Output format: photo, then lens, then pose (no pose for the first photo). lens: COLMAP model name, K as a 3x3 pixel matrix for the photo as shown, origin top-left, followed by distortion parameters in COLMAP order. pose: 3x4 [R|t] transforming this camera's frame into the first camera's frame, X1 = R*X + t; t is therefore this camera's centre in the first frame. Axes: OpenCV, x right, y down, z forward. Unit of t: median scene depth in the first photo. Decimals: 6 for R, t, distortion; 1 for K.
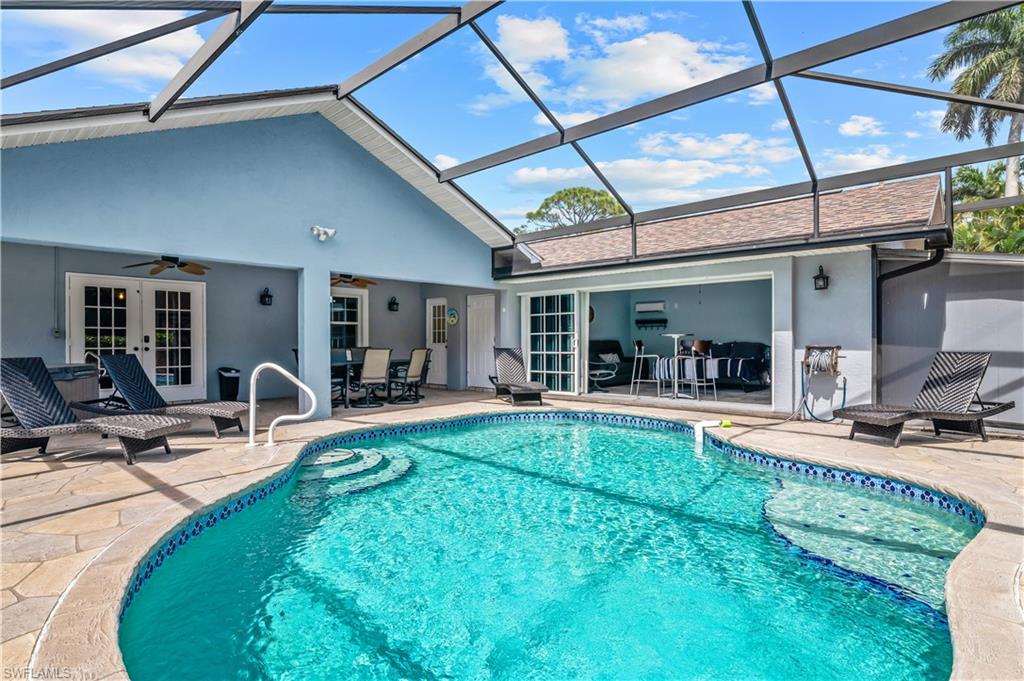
lens RADIAL K [[521.3, 0, 508.0], [0, 521.3, 343.8], [0, 0, 1]] dist [-0.016499, -0.000543]
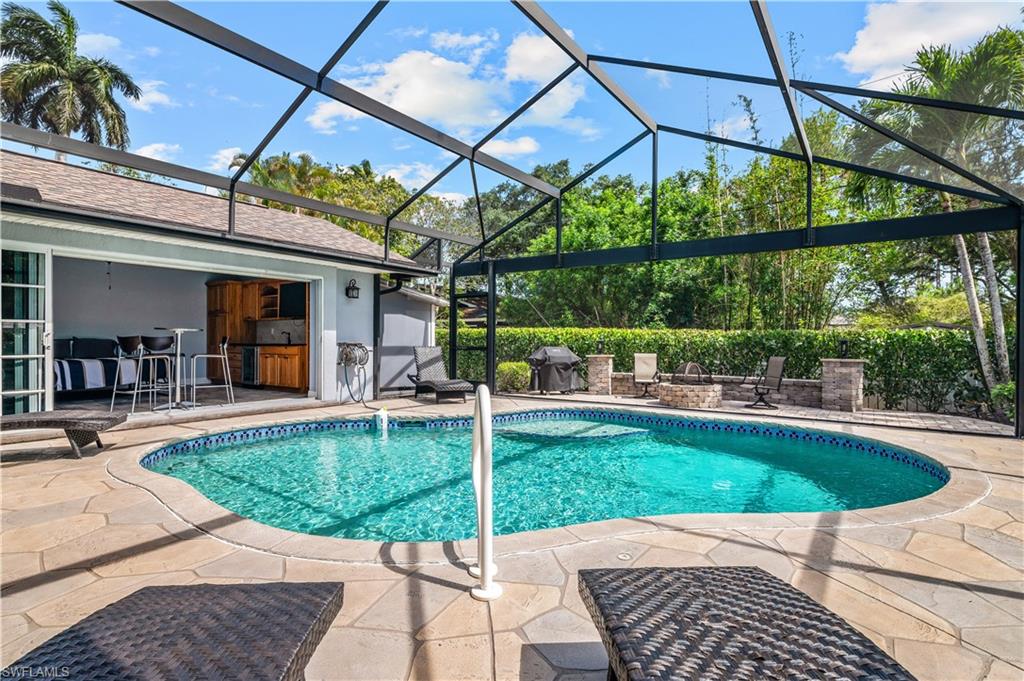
lens RADIAL K [[501.0, 0, 503.1], [0, 501.0, 341.6], [0, 0, 1]] dist [-0.011249, 0.000494]
pose [[-0.092541, -0.003659, 0.995702, -0.564327], [-0.004882, 0.999983, 0.003221, -0.003582], [-0.995697, -0.004563, -0.092557, 0.651491]]
